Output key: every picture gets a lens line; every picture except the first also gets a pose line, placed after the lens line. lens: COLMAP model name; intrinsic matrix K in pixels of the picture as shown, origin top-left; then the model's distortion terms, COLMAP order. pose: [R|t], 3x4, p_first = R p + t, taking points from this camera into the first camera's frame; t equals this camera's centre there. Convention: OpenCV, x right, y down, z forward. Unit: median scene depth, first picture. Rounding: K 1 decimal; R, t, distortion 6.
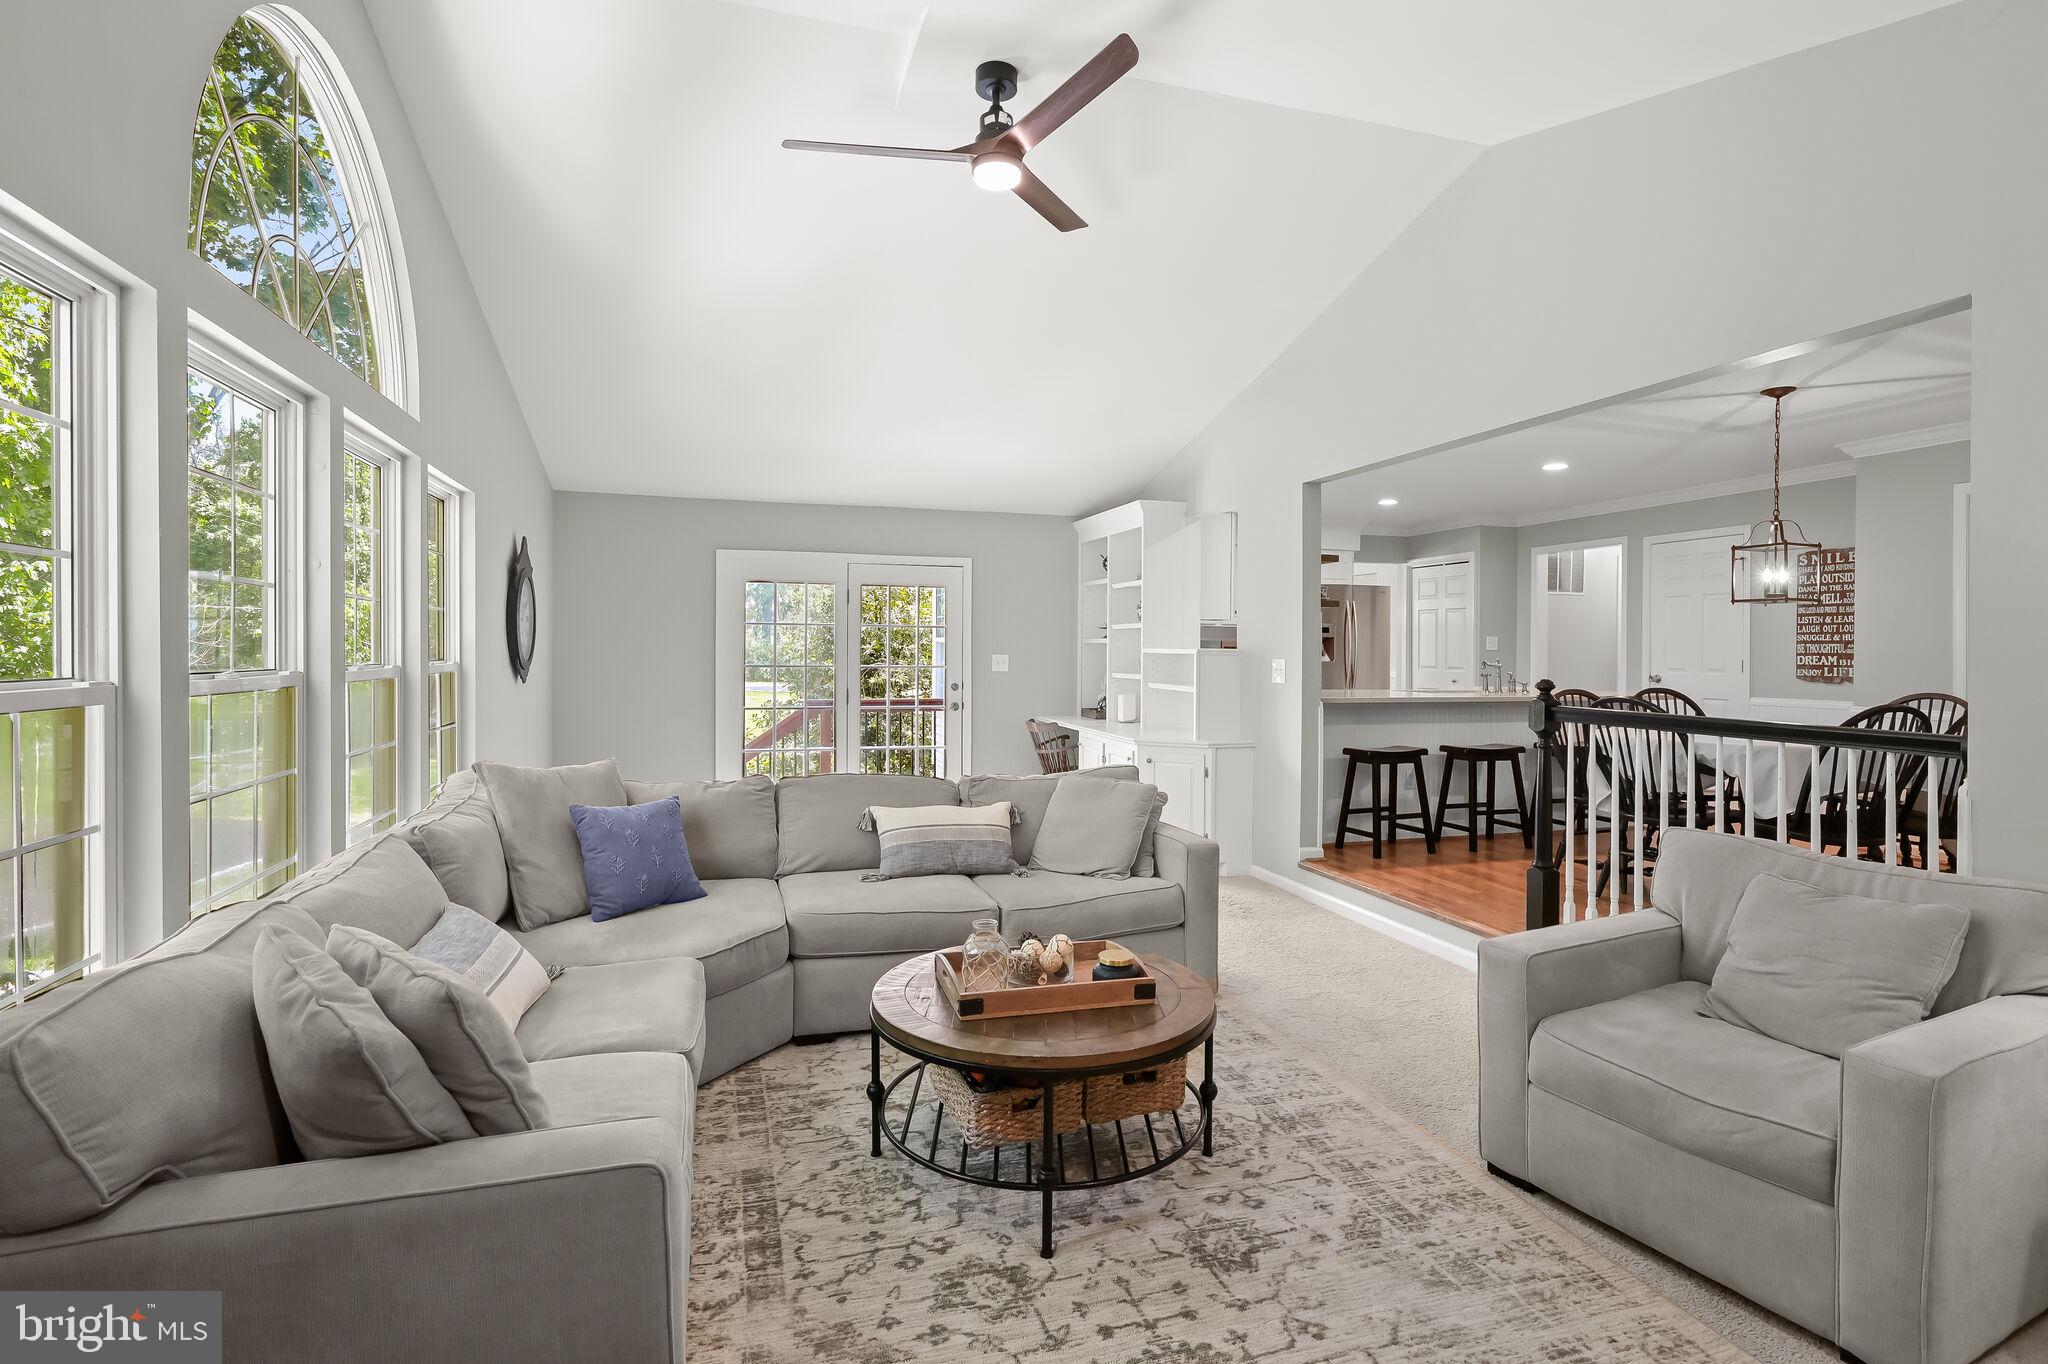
lens RADIAL K [[1004.2, 0, 1034.0], [0, 1004.2, 661.2], [0, 0, 1]] dist [-0.000164, 0.000021]
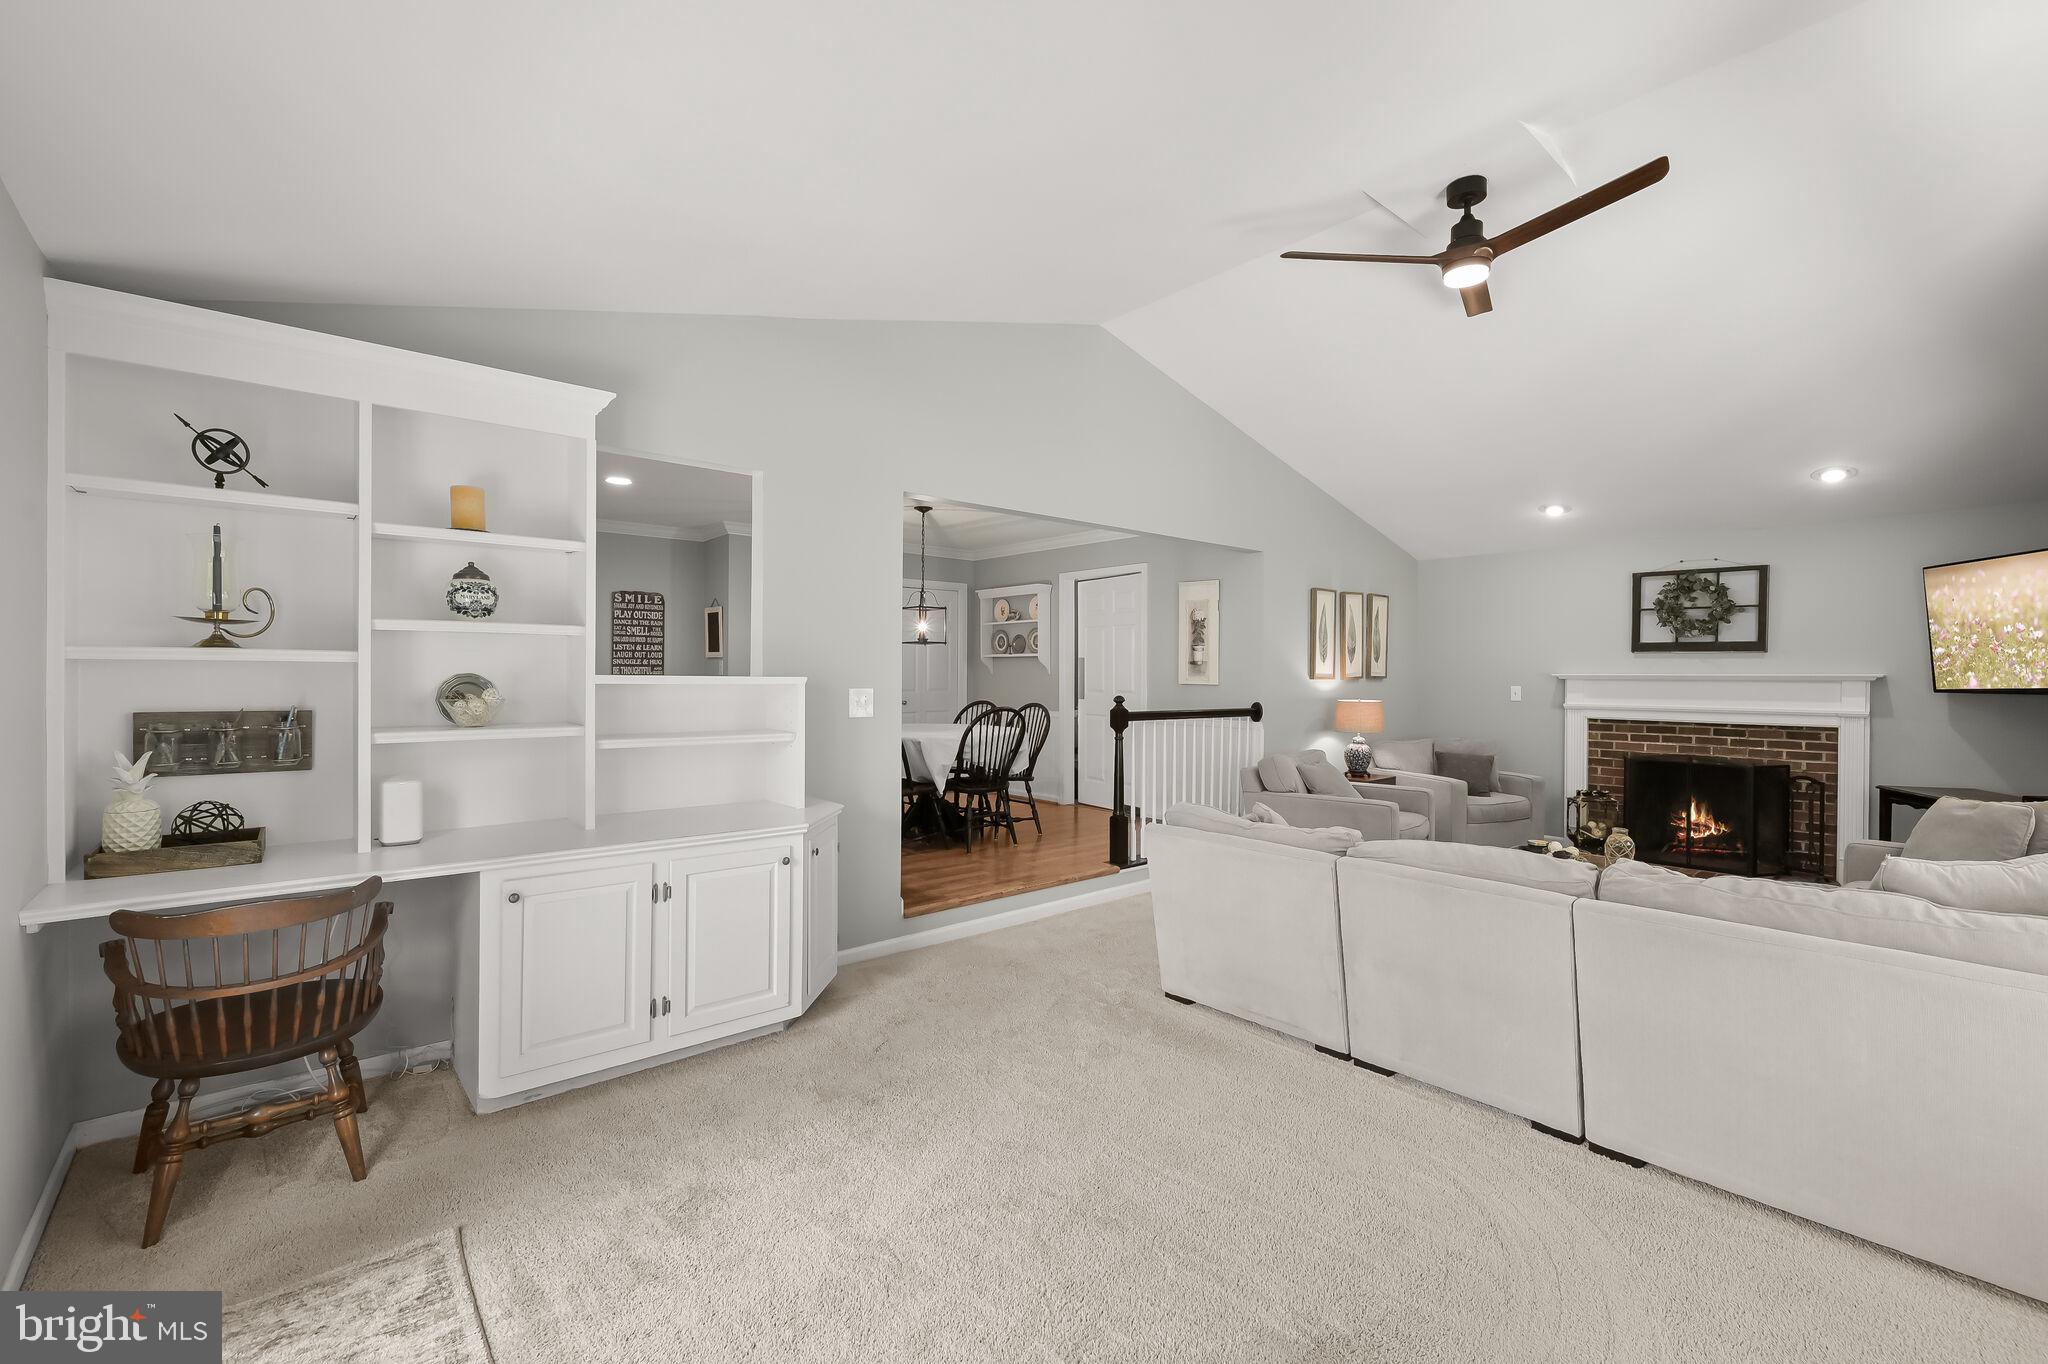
lens RADIAL K [[875.5, 0, 1027.0], [0, 875.5, 676.3], [0, 0, 1]] dist [-0.000534, 0.000644]
pose [[-0.404502, -0.011232, 0.914468, -1.035150], [0.002182, 0.999910, 0.013247, -0.047354], [-0.914535, 0.007354, -0.404441, 2.531130]]
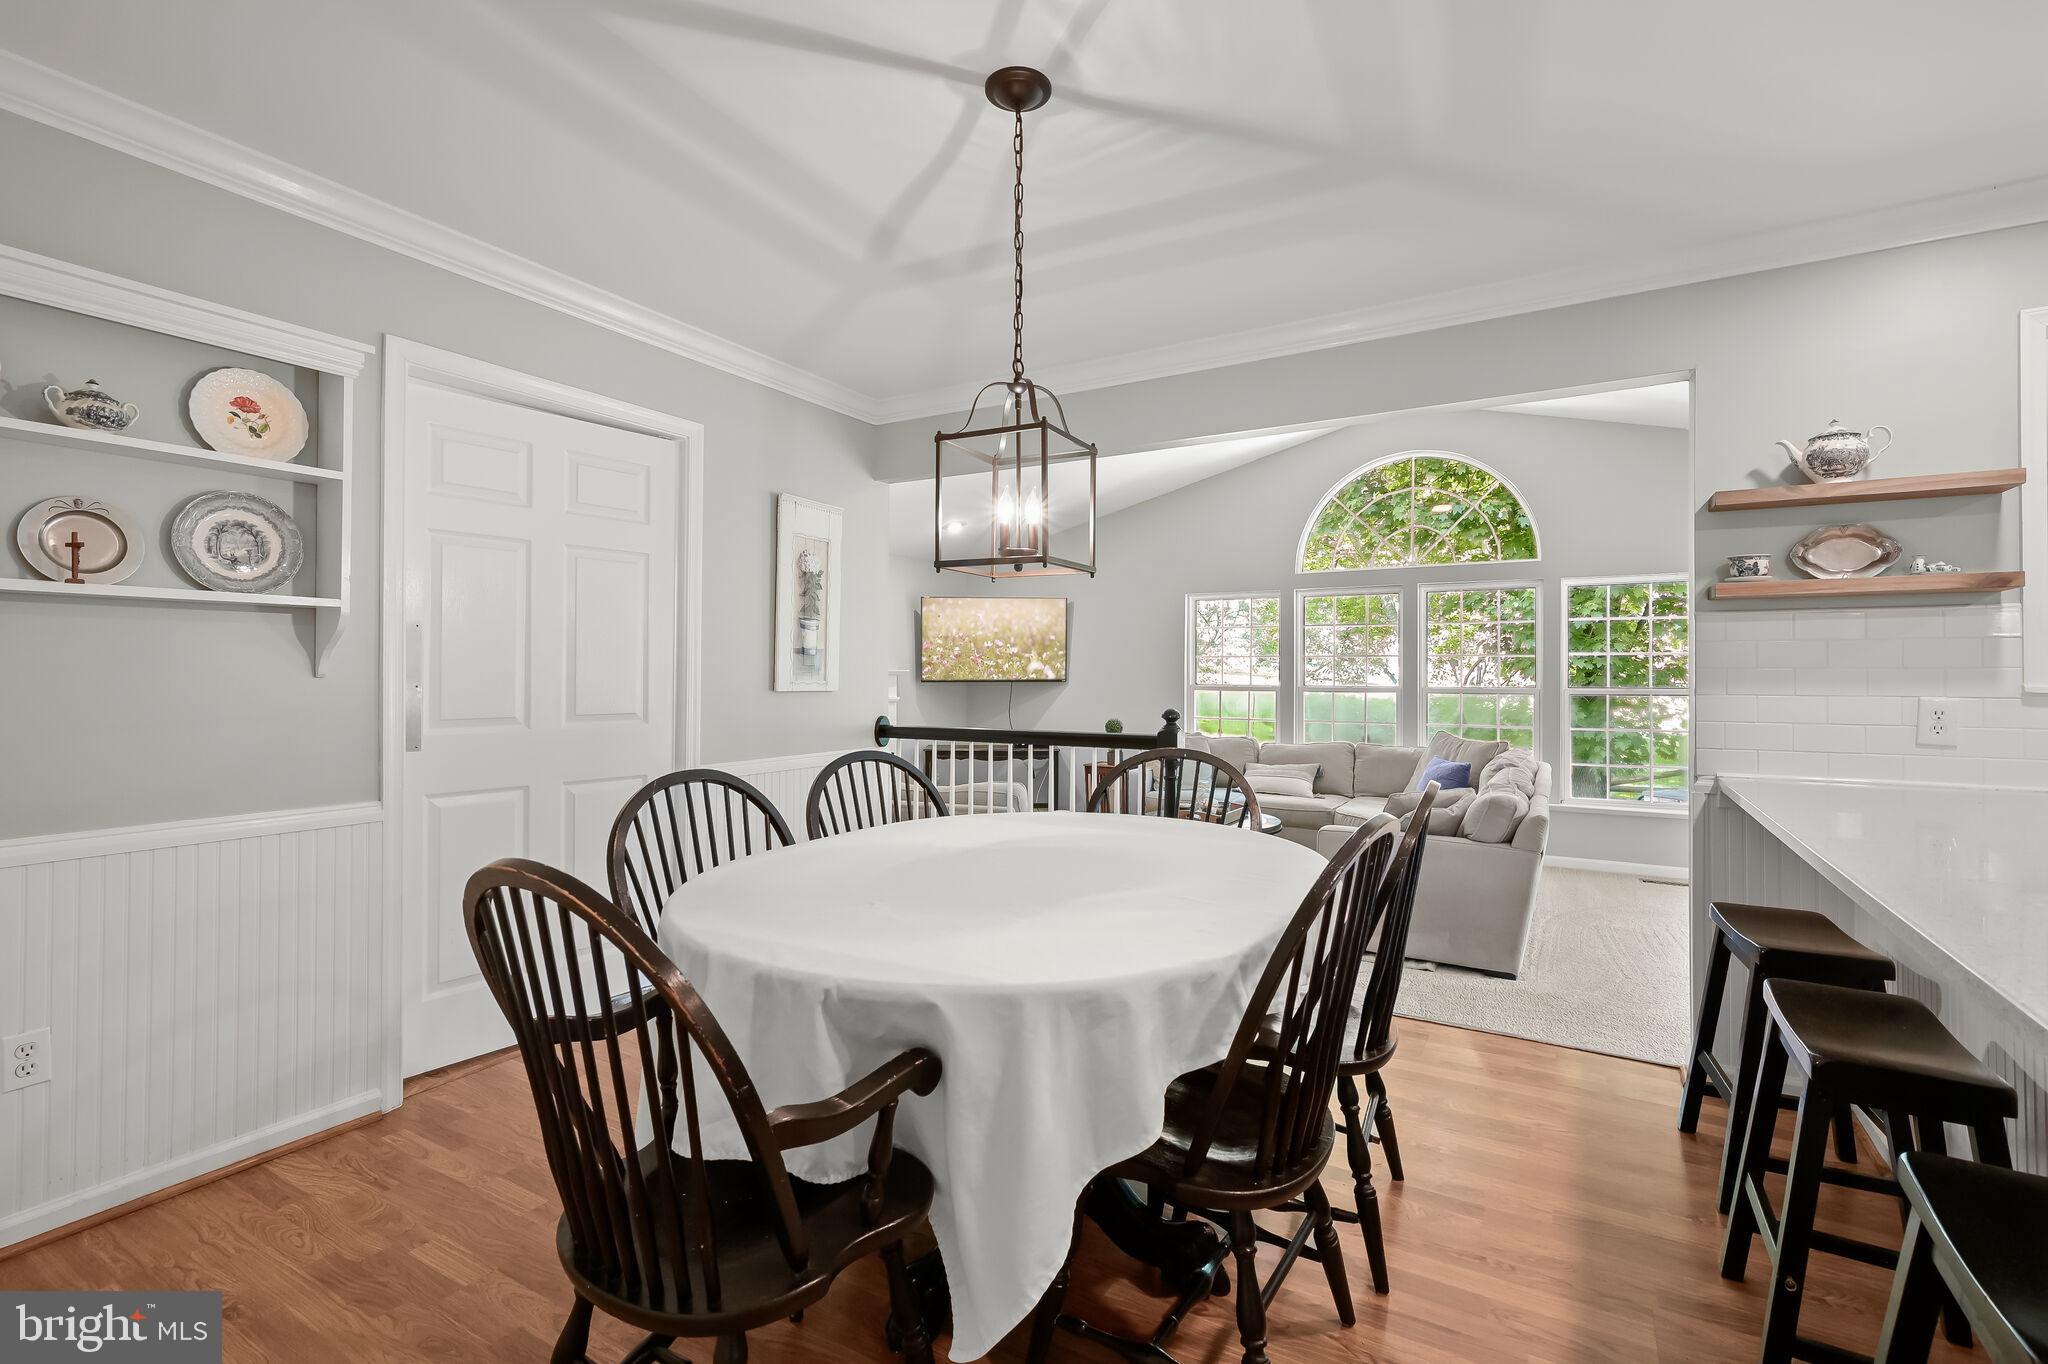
lens RADIAL K [[913.2, 0, 1037.7], [0, 913.2, 674.8], [0, 0, 1]] dist [-0.002466, -0.000006]
pose [[-0.734969, -0.004222, -0.678087, 1.801535], [-0.011248, 0.999919, 0.005966, -0.028341], [0.678007, 0.012012, -0.734957, 2.335488]]
